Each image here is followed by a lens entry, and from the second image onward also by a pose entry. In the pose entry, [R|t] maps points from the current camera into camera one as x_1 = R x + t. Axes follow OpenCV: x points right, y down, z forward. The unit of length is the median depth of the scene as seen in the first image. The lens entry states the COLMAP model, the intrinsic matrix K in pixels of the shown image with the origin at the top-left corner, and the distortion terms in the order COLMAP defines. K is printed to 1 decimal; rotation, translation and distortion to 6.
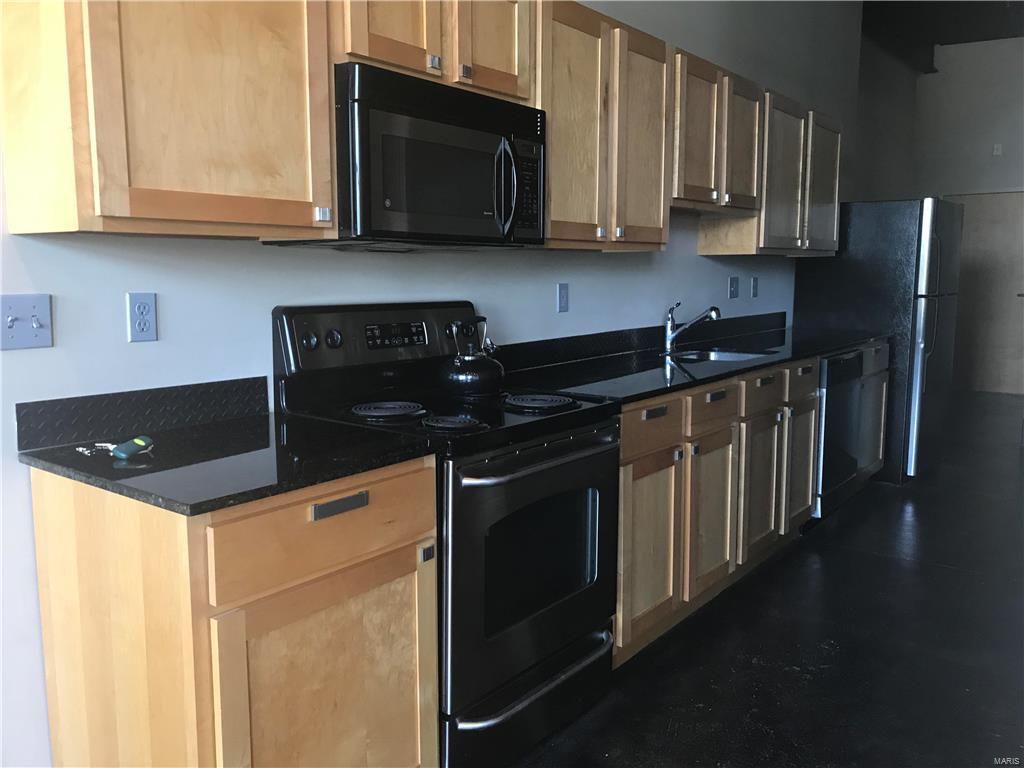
lens RADIAL K [[849.6, 0, 510.4], [0, 849.6, 375.5], [0, 0, 1]] dist [0.018408, -0.032377]
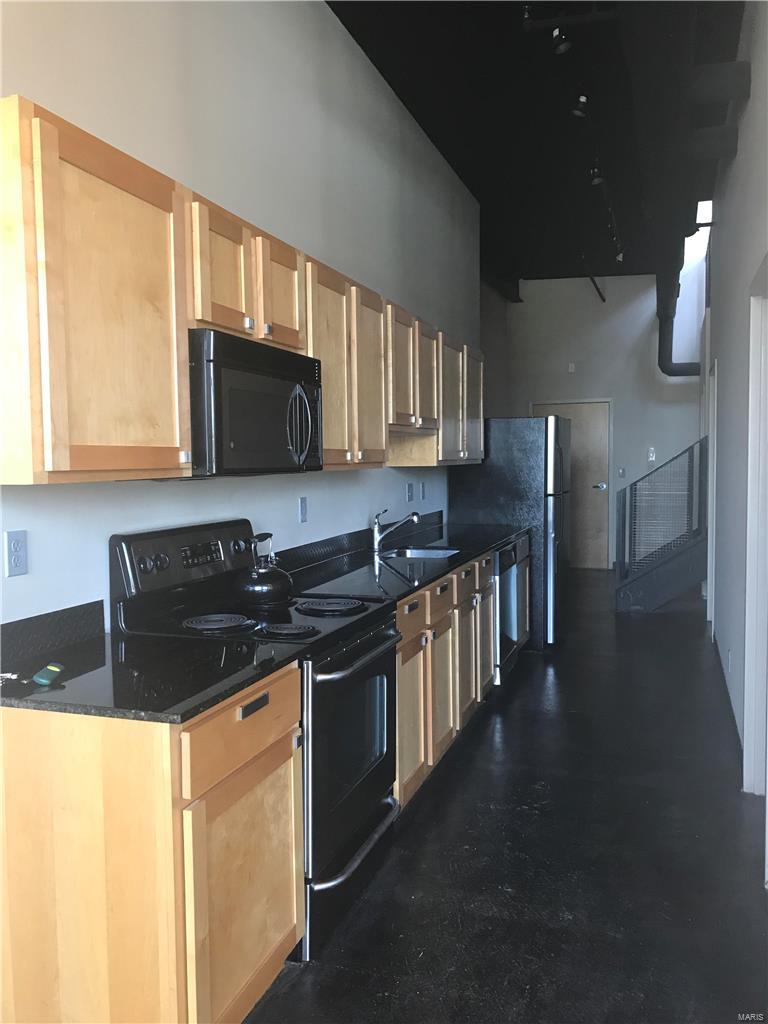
lens RADIAL K [[849.6, 0, 387.5], [0, 849.6, 516.0], [0, 0, 1]] dist [0.018408, -0.032377]
pose [[0.943116, -0.035088, 0.330606, -0.284531], [0.054439, 0.997292, -0.049454, -0.030304], [-0.327975, 0.064638, 0.942472, -0.144640]]
